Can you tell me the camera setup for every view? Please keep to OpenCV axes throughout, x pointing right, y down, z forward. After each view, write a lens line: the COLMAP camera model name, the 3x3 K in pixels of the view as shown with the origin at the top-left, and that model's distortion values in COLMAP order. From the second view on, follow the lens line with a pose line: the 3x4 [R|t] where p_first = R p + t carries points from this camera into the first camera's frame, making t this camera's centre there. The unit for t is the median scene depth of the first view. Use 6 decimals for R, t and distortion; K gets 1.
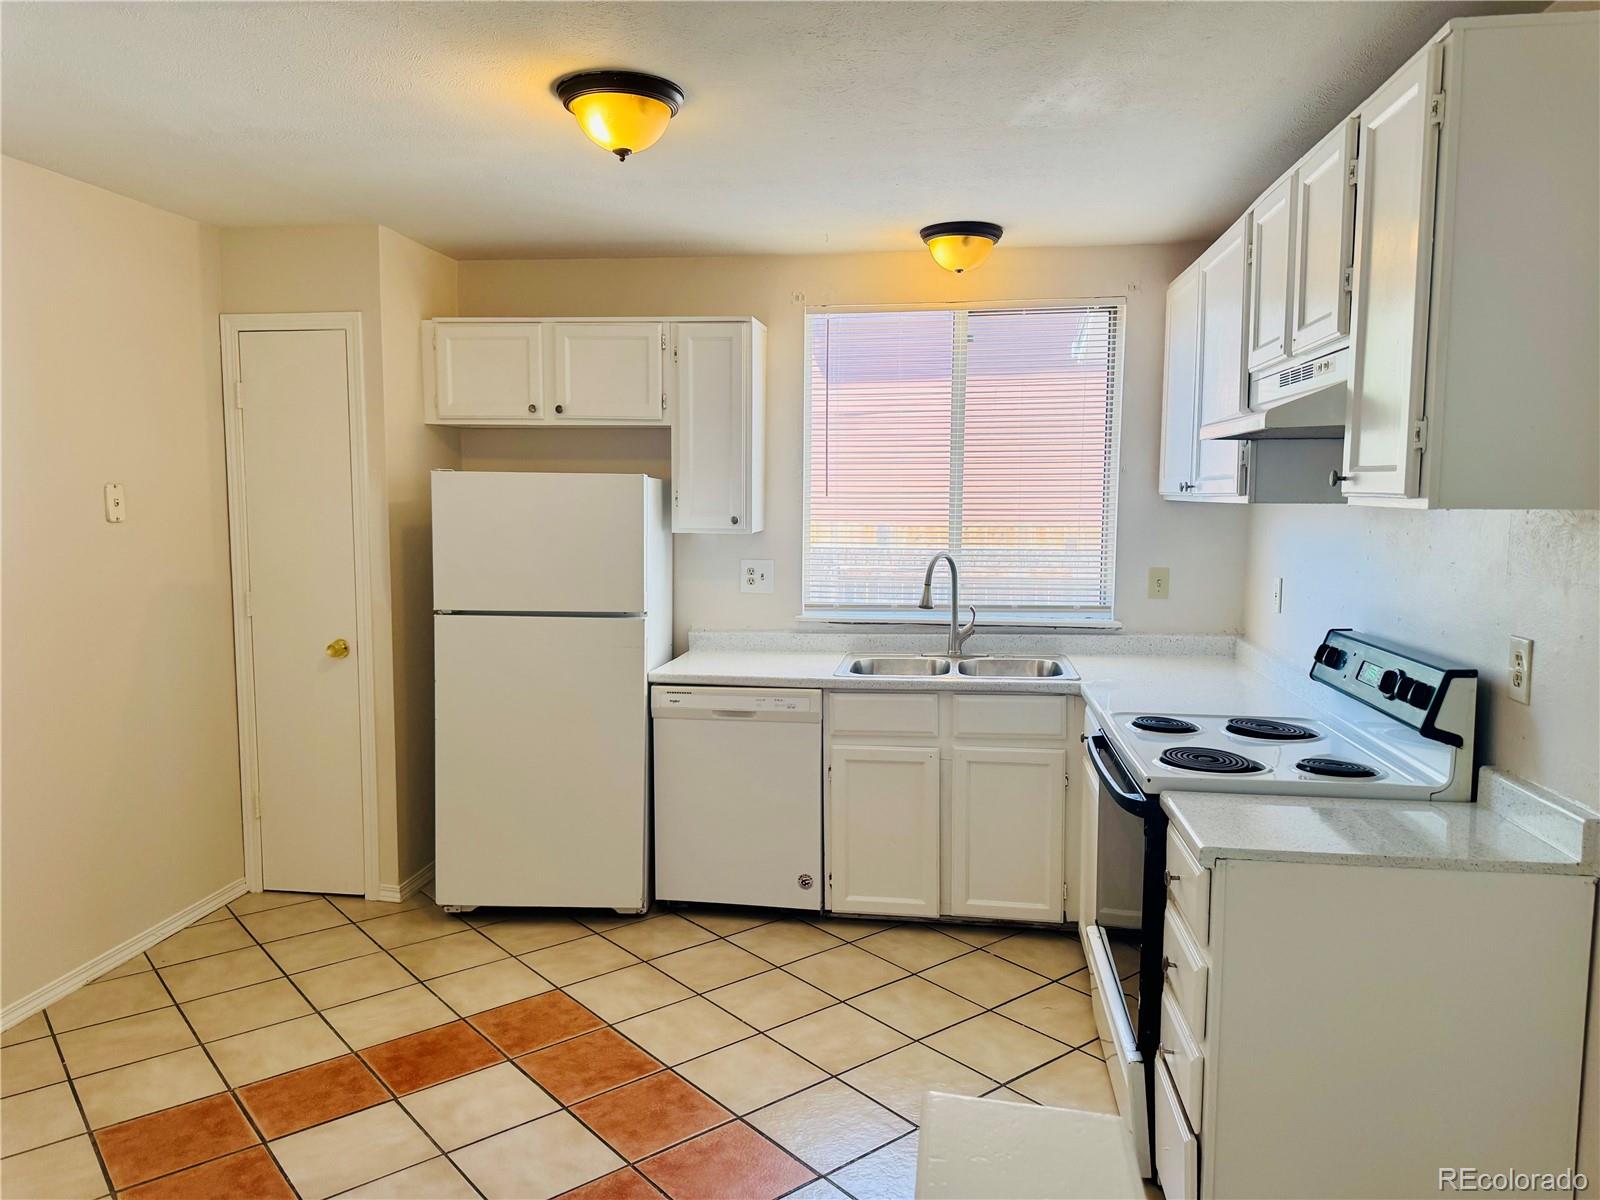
lens RADIAL K [[1101.7, 0, 800.0], [0, 1101.7, 600.0], [0, 0, 1]] dist [0.149439, -0.261462]
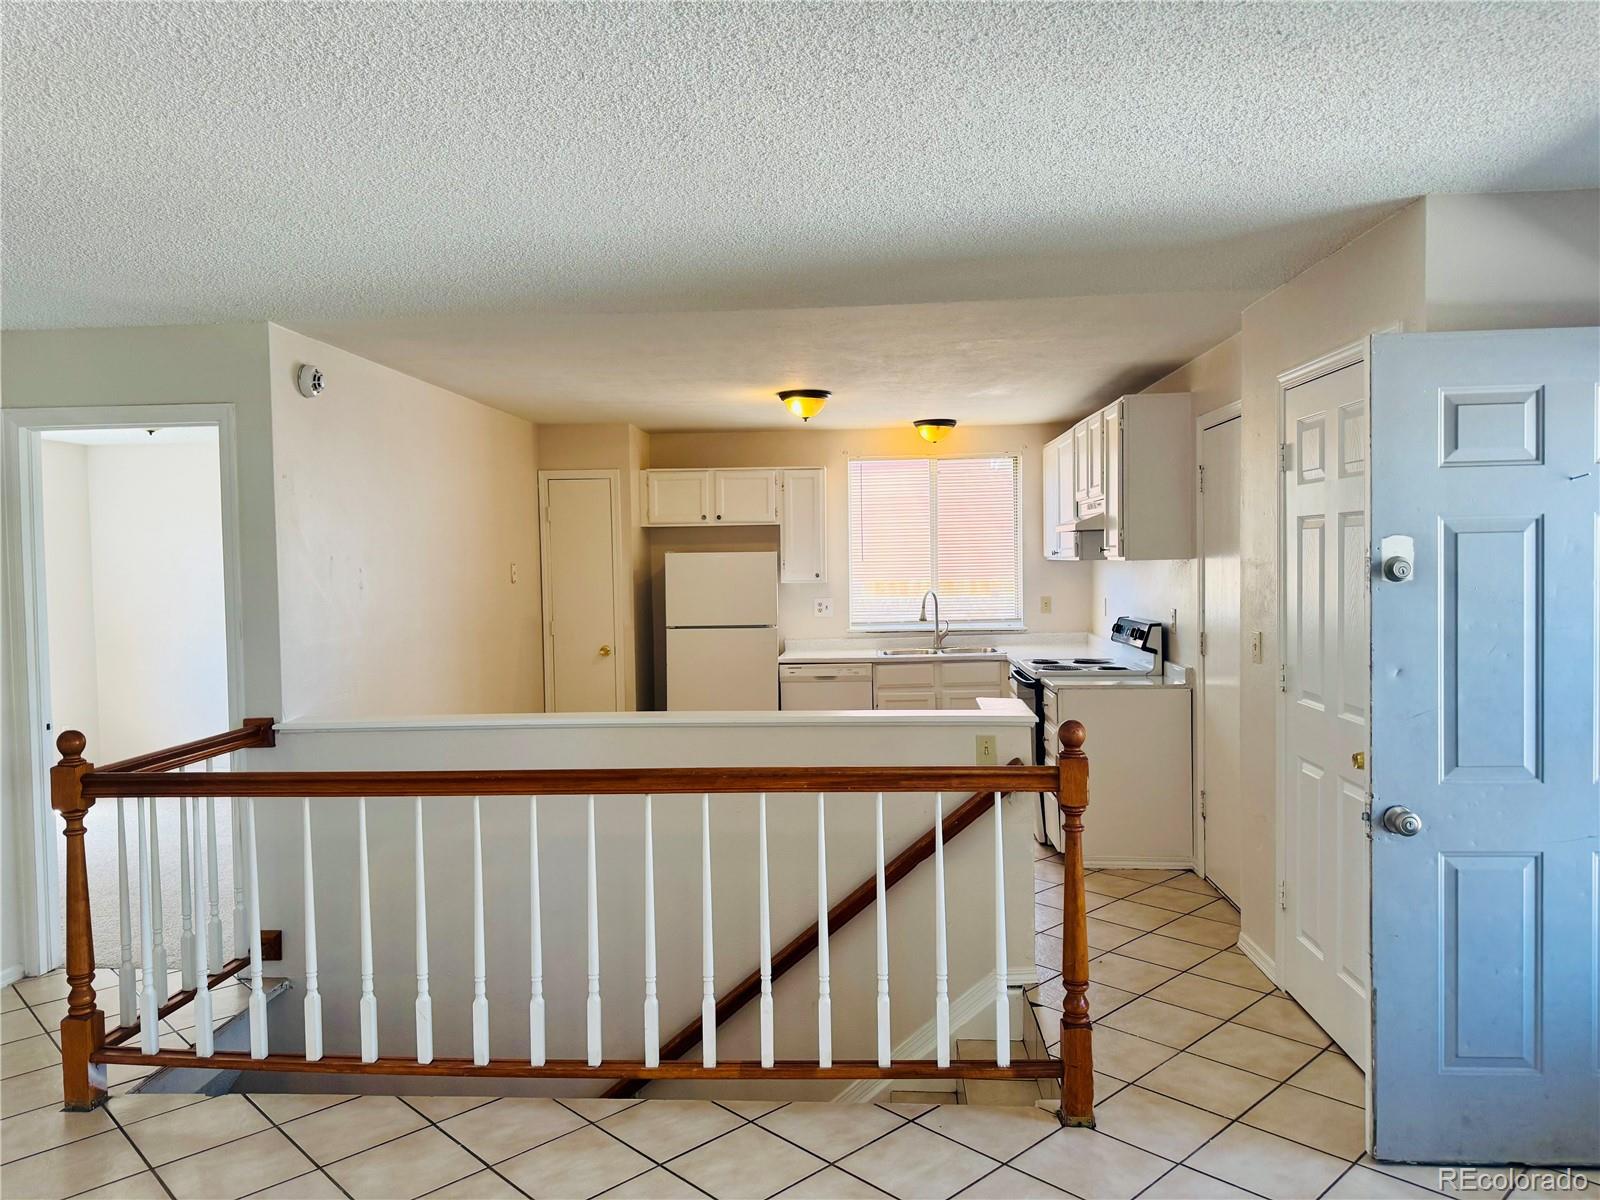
lens RADIAL K [[1101.7, 0, 800.0], [0, 1101.7, 600.0], [0, 0, 1]] dist [0.149439, -0.261462]
pose [[0.997399, -0.024407, 0.067826, -0.226980], [0.028422, 0.997861, -0.058866, 0.080207], [-0.066244, 0.060641, 0.995959, -0.868992]]
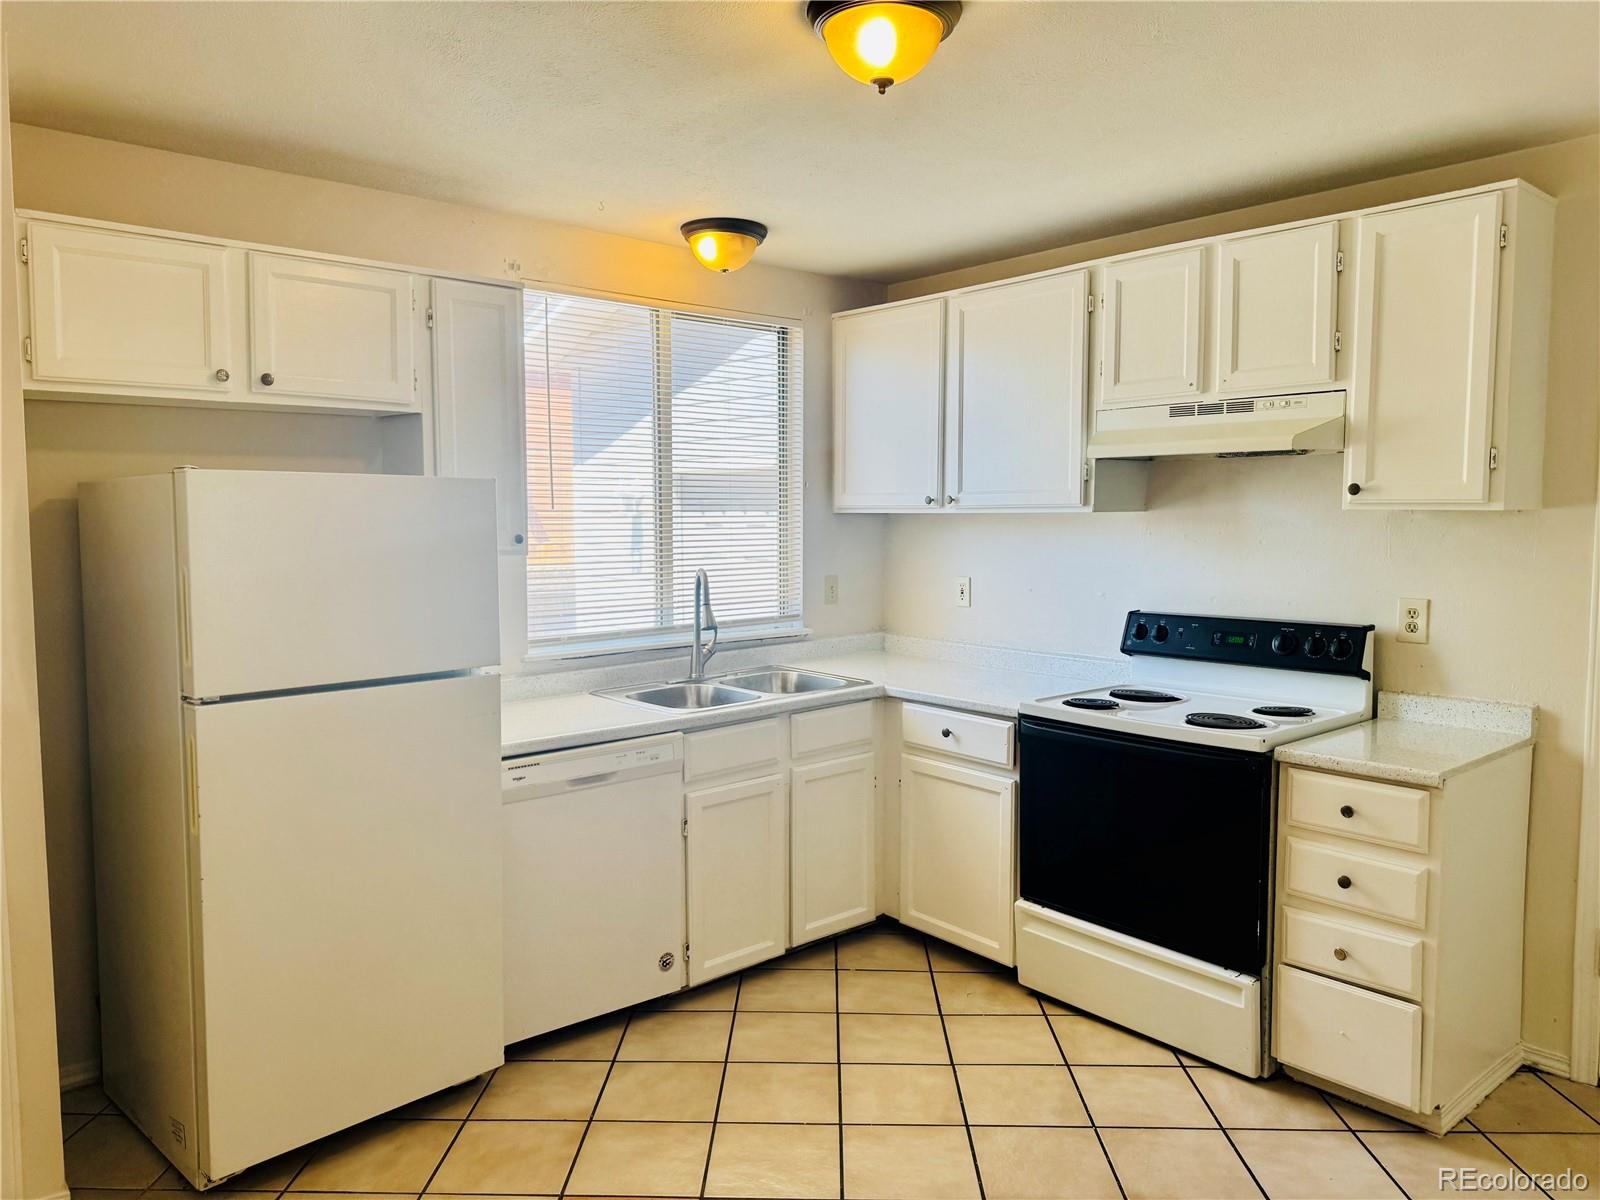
lens RADIAL K [[1101.7, 0, 800.0], [0, 1101.7, 600.0], [0, 0, 1]] dist [0.149439, -0.261462]
pose [[0.669571, -0.064791, 0.739916, -0.550262], [0.077140, 0.996867, 0.017486, -0.029423], [-0.738731, 0.045369, 0.672471, 0.343187]]
